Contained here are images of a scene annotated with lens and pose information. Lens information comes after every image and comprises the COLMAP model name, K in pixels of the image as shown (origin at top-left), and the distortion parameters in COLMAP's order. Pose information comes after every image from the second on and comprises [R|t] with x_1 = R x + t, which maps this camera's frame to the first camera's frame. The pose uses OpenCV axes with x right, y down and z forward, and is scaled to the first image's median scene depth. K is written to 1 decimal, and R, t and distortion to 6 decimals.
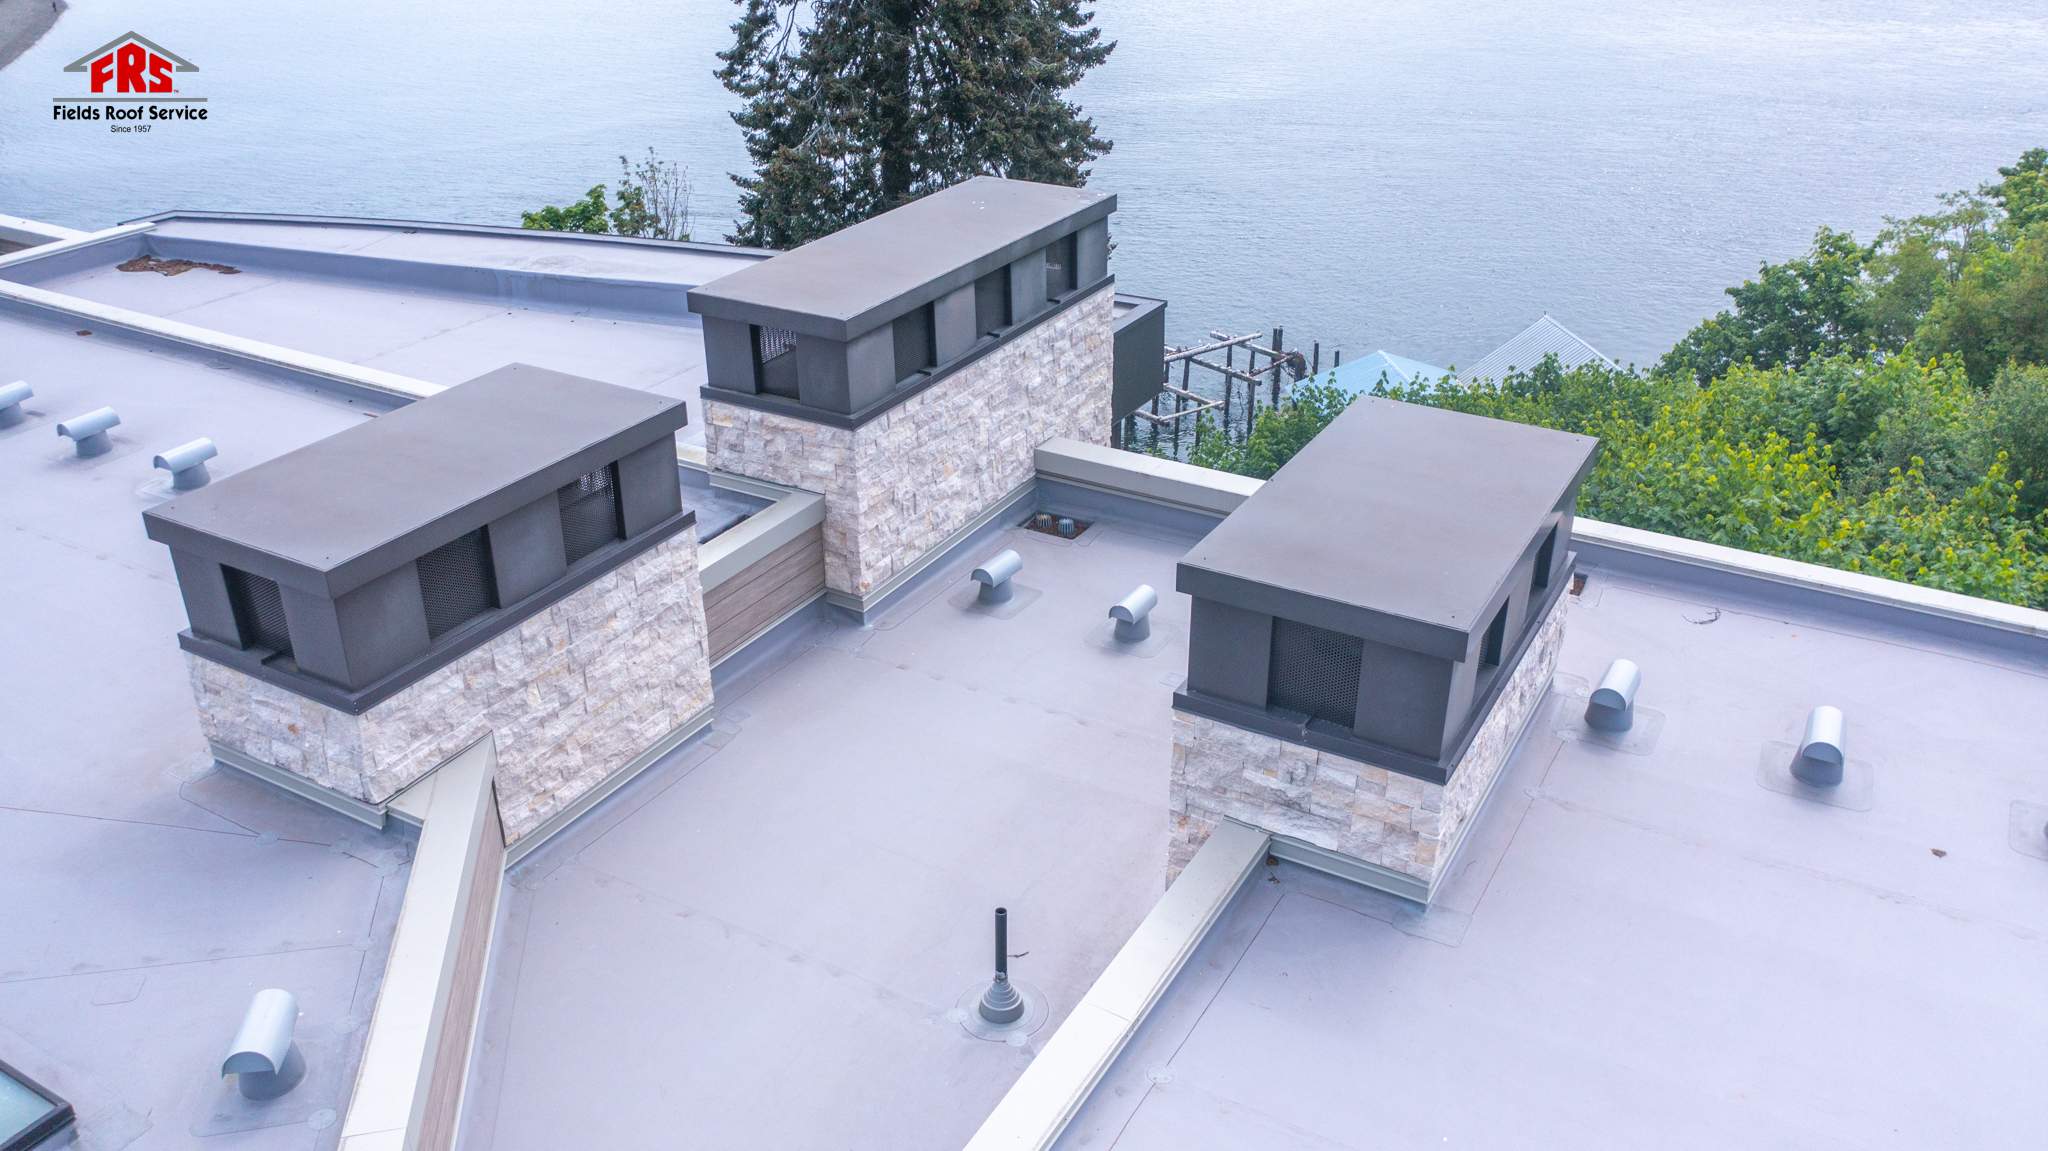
lens RADIAL K [[1621.7, 0, 1025.0], [0, 1621.7, 566.4], [0, 0, 1]] dist [-0.024054, 0.009007]
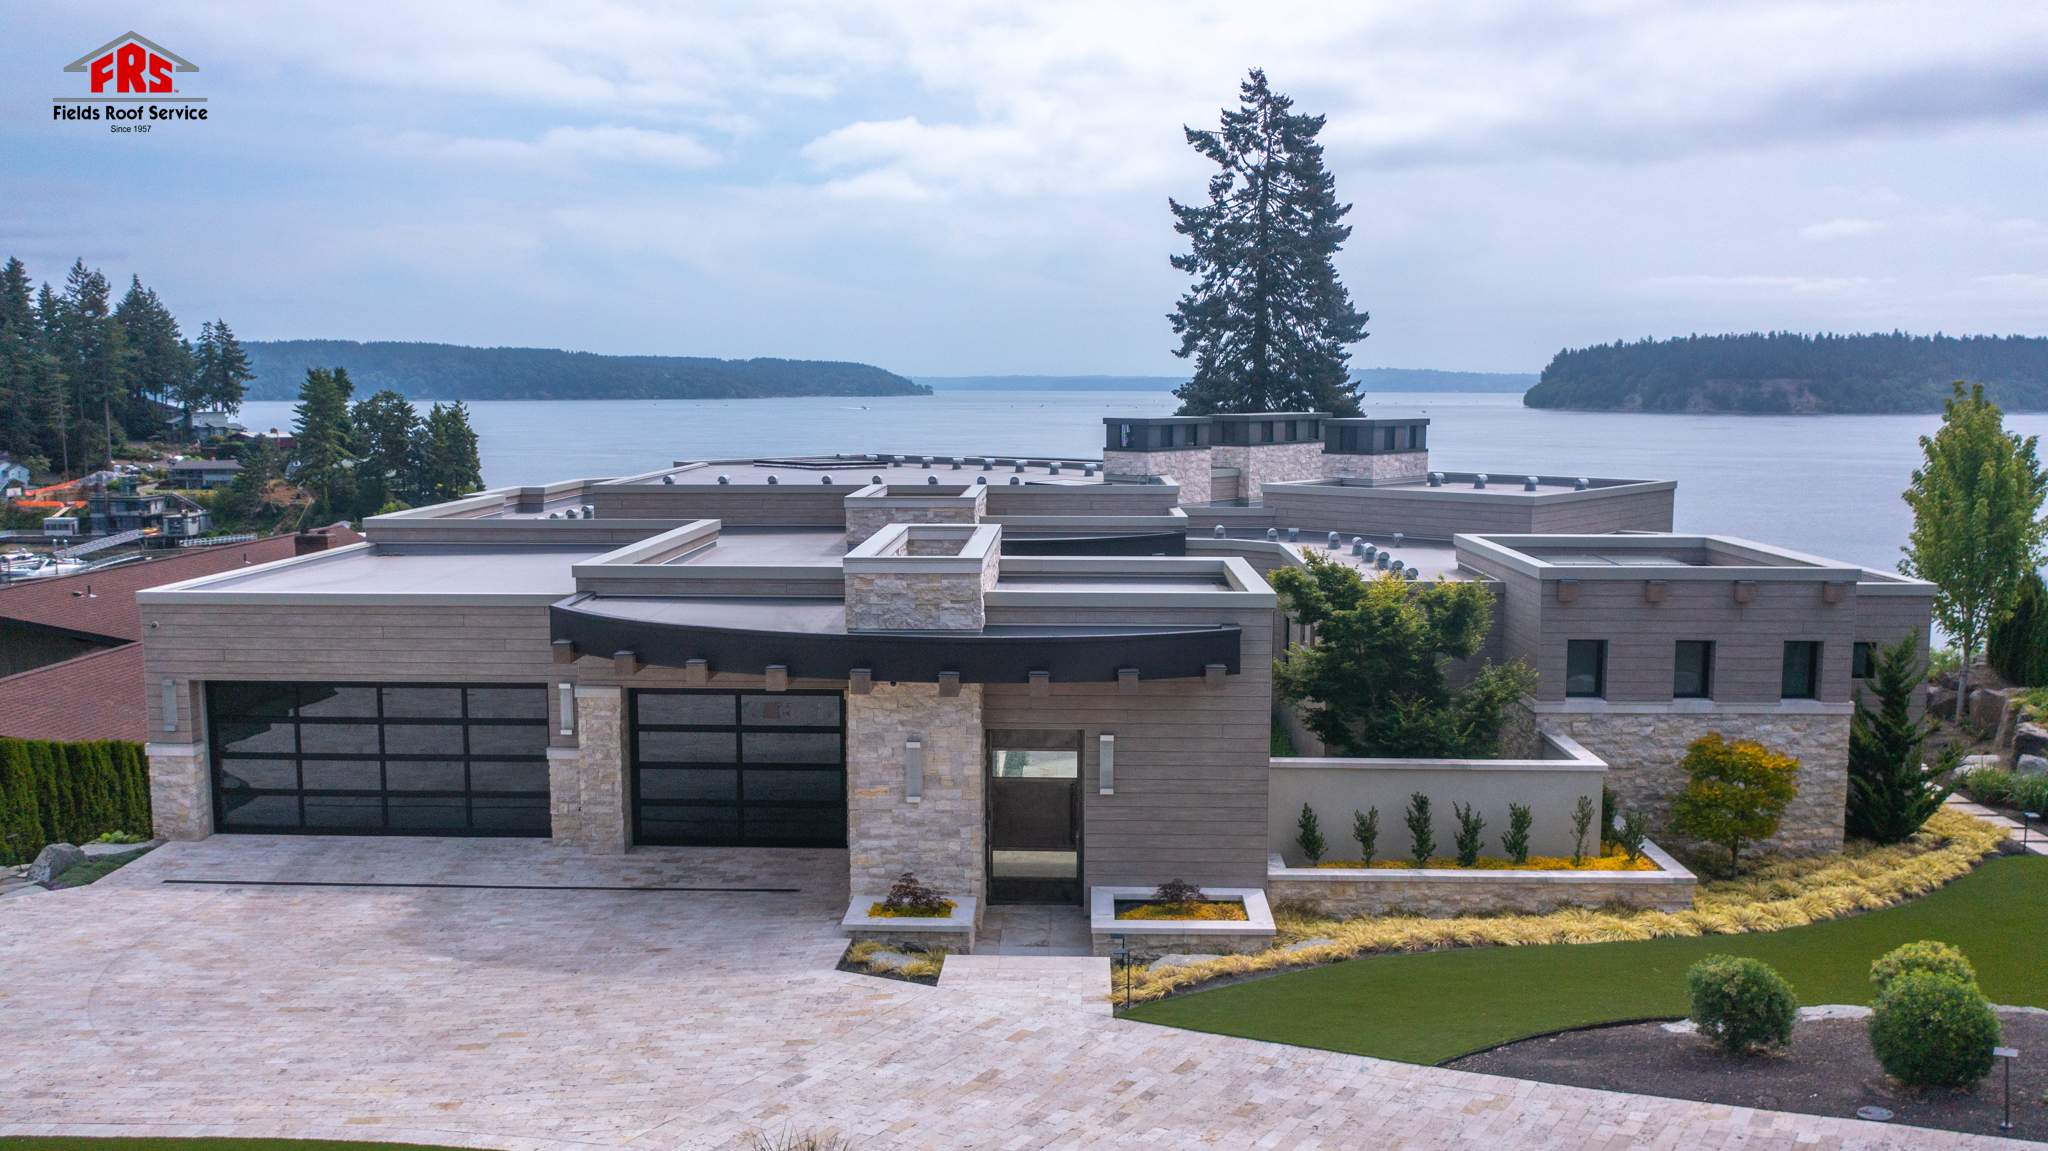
lens RADIAL K [[1621.7, 0, 1025.0], [0, 1621.7, 566.4], [0, 0, 1]] dist [-0.024054, 0.009007]
pose [[0.977947, 0.026169, -0.207208, 0.136546], [-0.095866, 0.937674, -0.334033, 1.202120], [0.185552, 0.346530, 0.919504, -1.976881]]
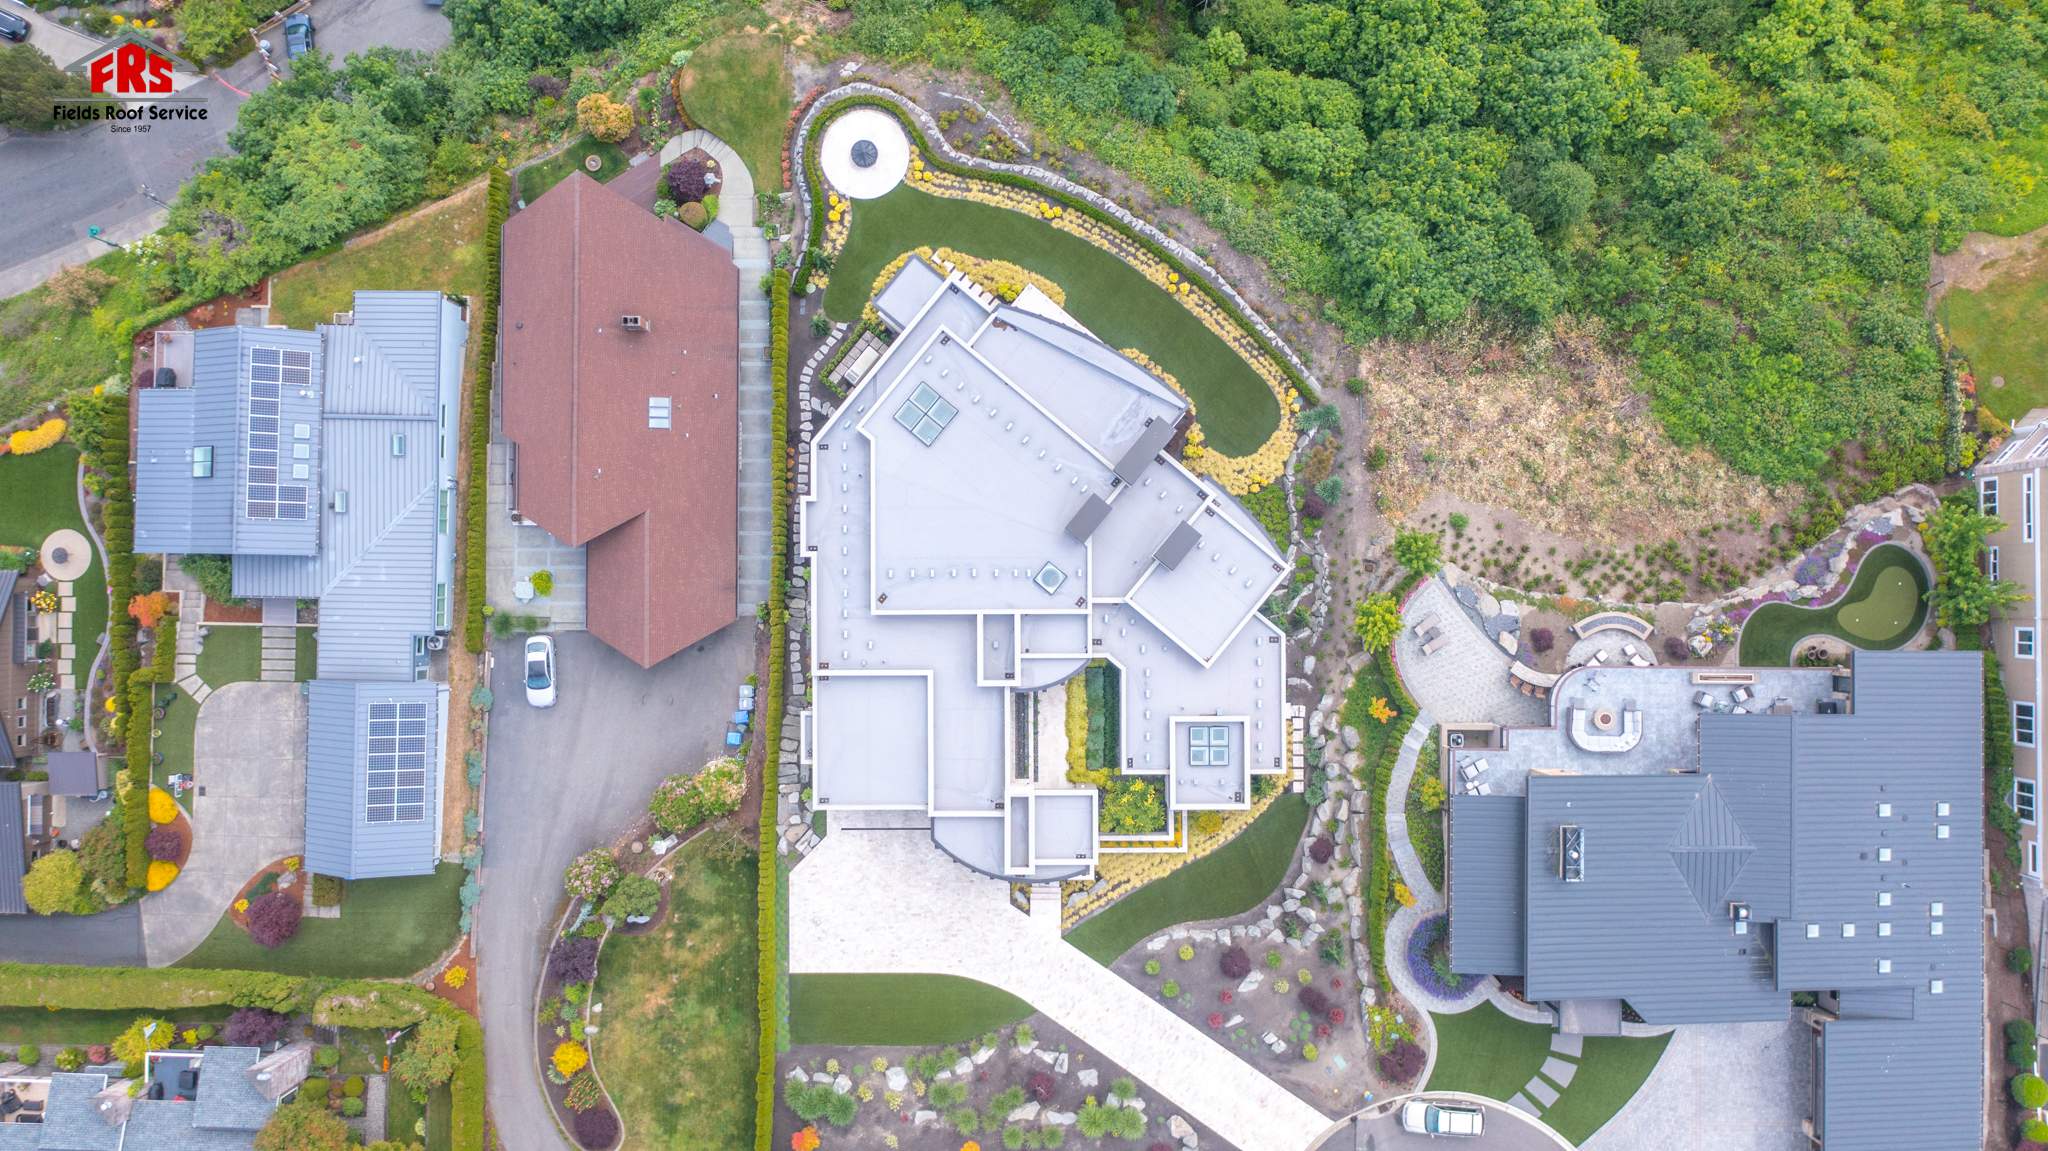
lens RADIAL K [[1621.7, 0, 1025.0], [0, 1621.7, 566.4], [0, 0, 1]] dist [-0.024054, 0.009007]
pose [[0.984978, 0.172267, -0.011916, -0.382902], [-0.069137, 0.456660, 0.886951, -5.896335], [0.158234, -0.872803, 0.461710, -2.665370]]
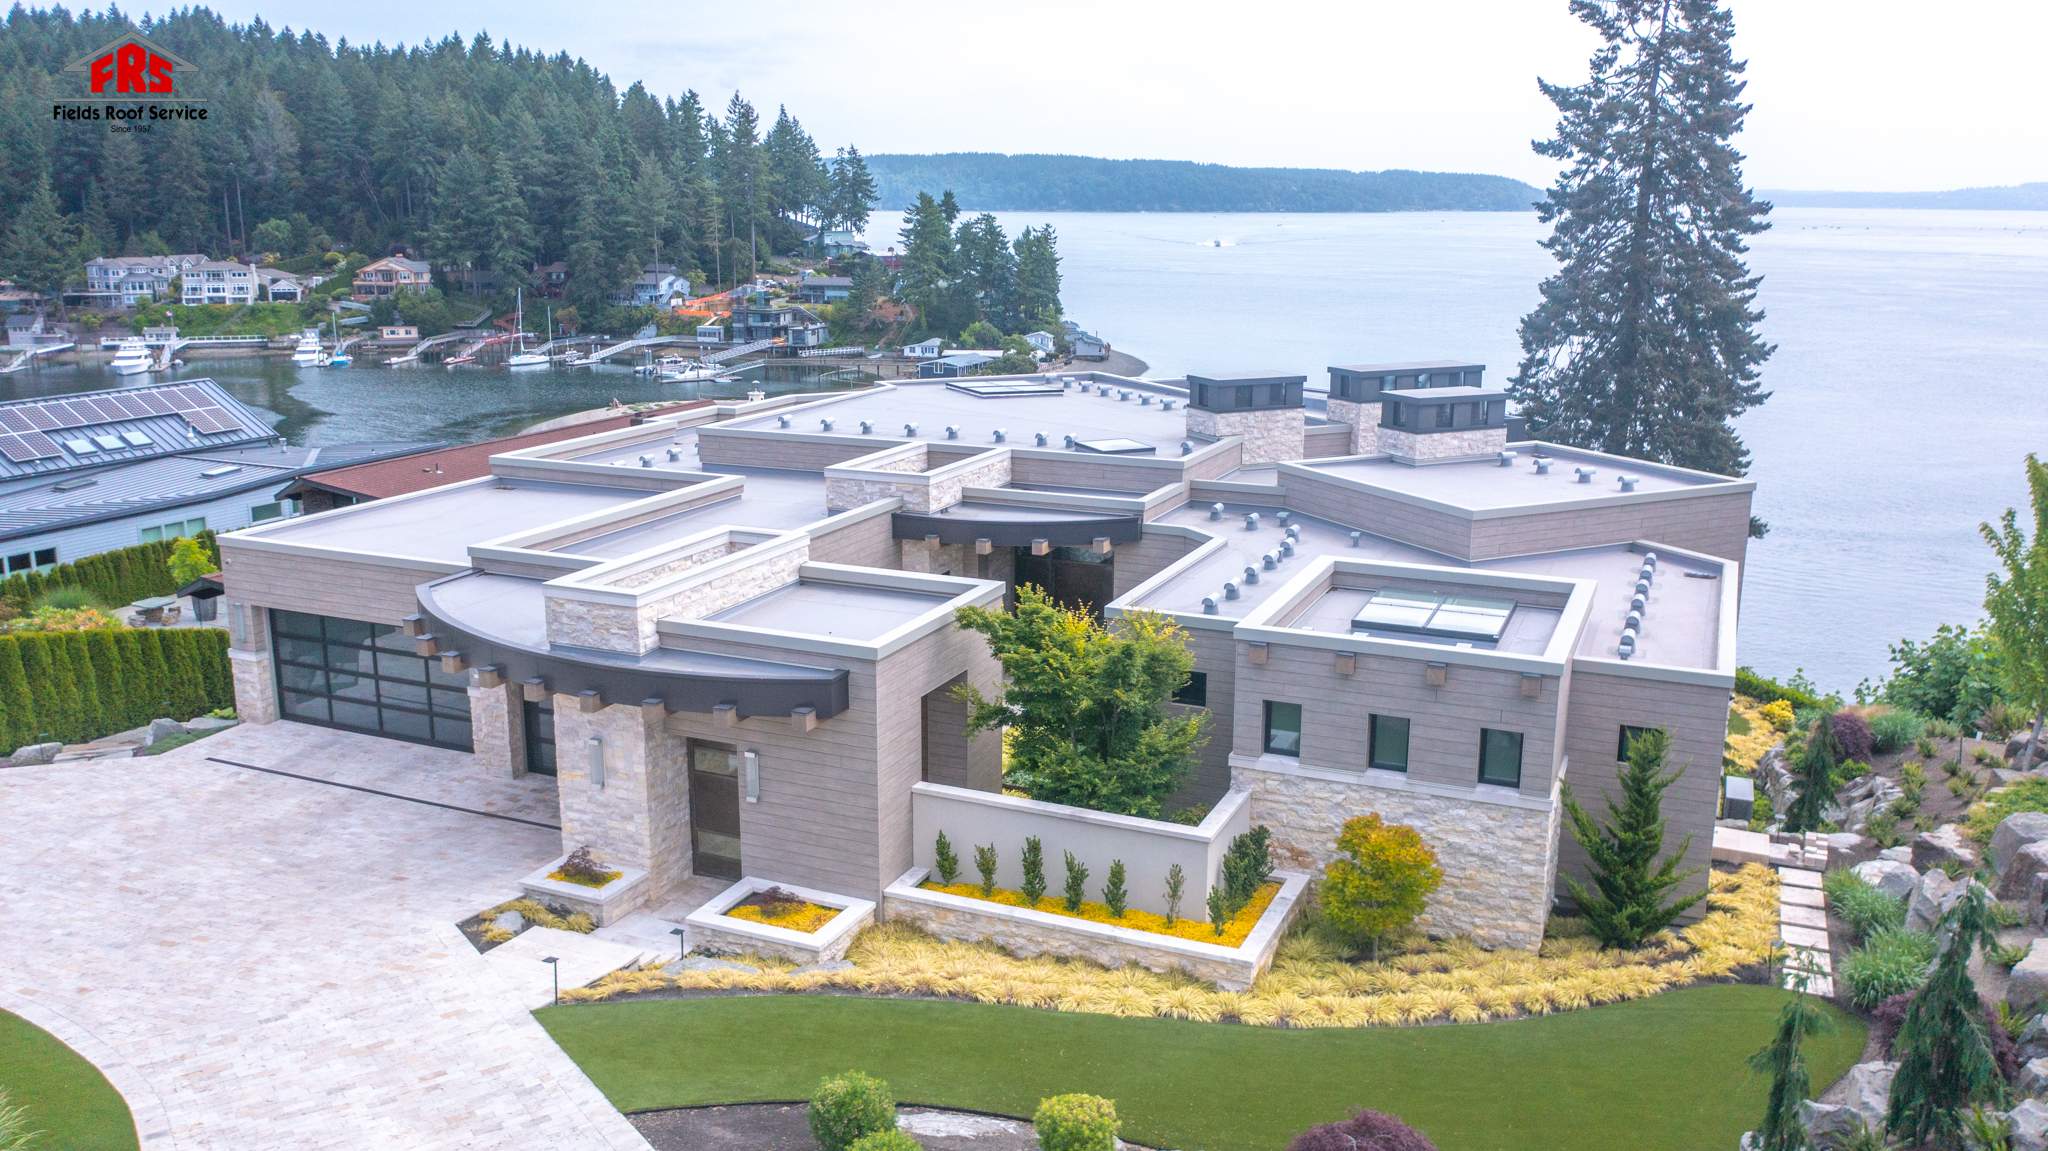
lens RADIAL K [[1621.7, 0, 1025.0], [0, 1621.7, 566.4], [0, 0, 1]] dist [-0.024054, 0.009007]
pose [[0.831124, 0.130218, -0.540626, 1.051954], [-0.254057, 0.953720, -0.160853, 0.854610], [0.494660, 0.271039, 0.825742, -1.860840]]
